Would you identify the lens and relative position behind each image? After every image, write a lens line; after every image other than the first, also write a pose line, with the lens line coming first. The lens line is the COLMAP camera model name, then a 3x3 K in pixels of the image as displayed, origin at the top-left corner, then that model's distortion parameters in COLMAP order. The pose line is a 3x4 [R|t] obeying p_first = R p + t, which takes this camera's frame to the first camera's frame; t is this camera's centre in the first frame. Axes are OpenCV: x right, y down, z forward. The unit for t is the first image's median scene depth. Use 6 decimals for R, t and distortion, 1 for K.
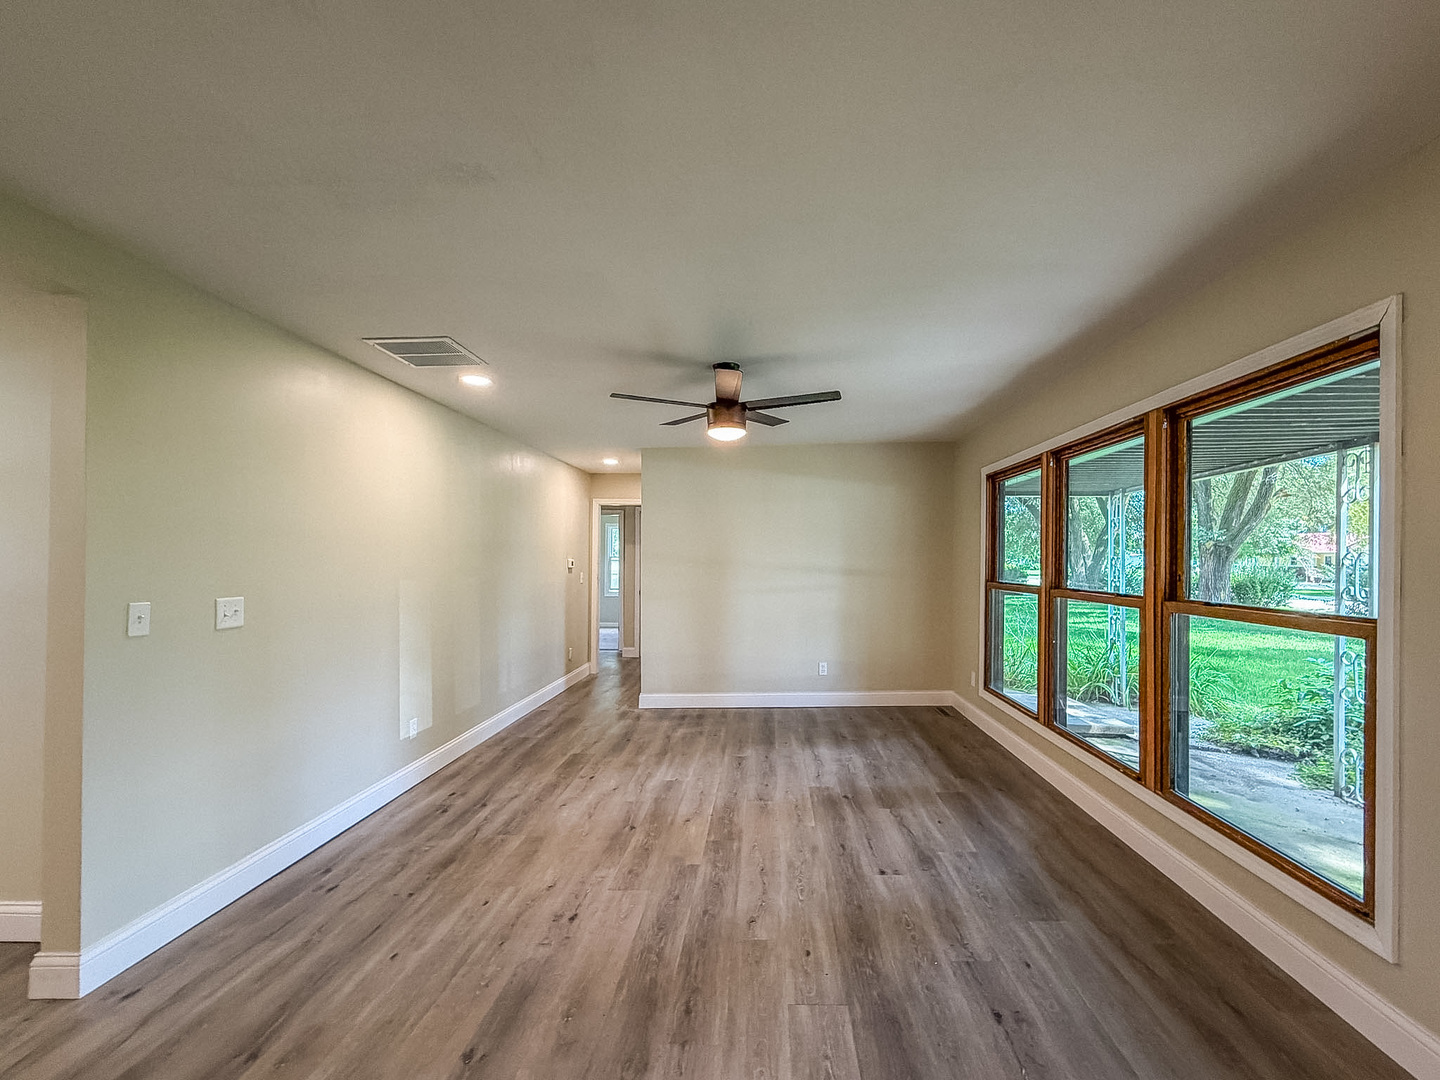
lens RADIAL K [[621.2, 0, 733.0], [0, 621.2, 554.9], [0, 0, 1]] dist [0.003958, 0.000087]
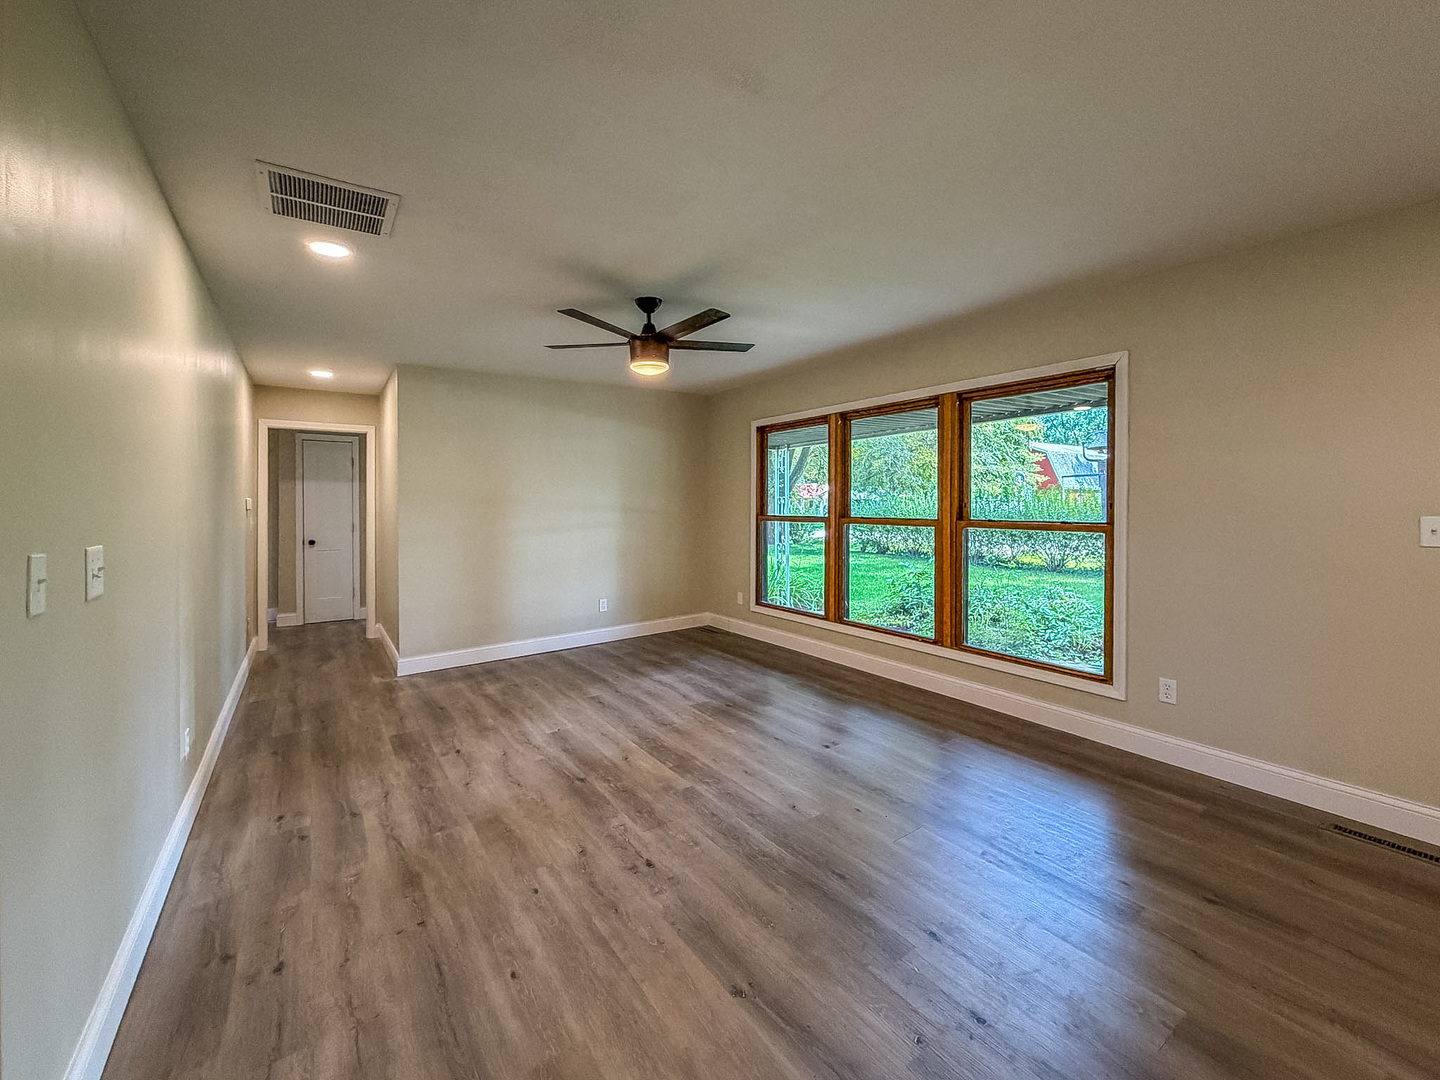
lens RADIAL K [[621.2, 0, 717.0], [0, 621.2, 510.7], [0, 0, 1]] dist [0.003958, 0.000087]
pose [[0.785888, -0.010347, 0.618282, -0.634100], [0.000360, 0.999868, 0.016274, 0.021707], [-0.618369, -0.012567, 0.785787, 0.160342]]
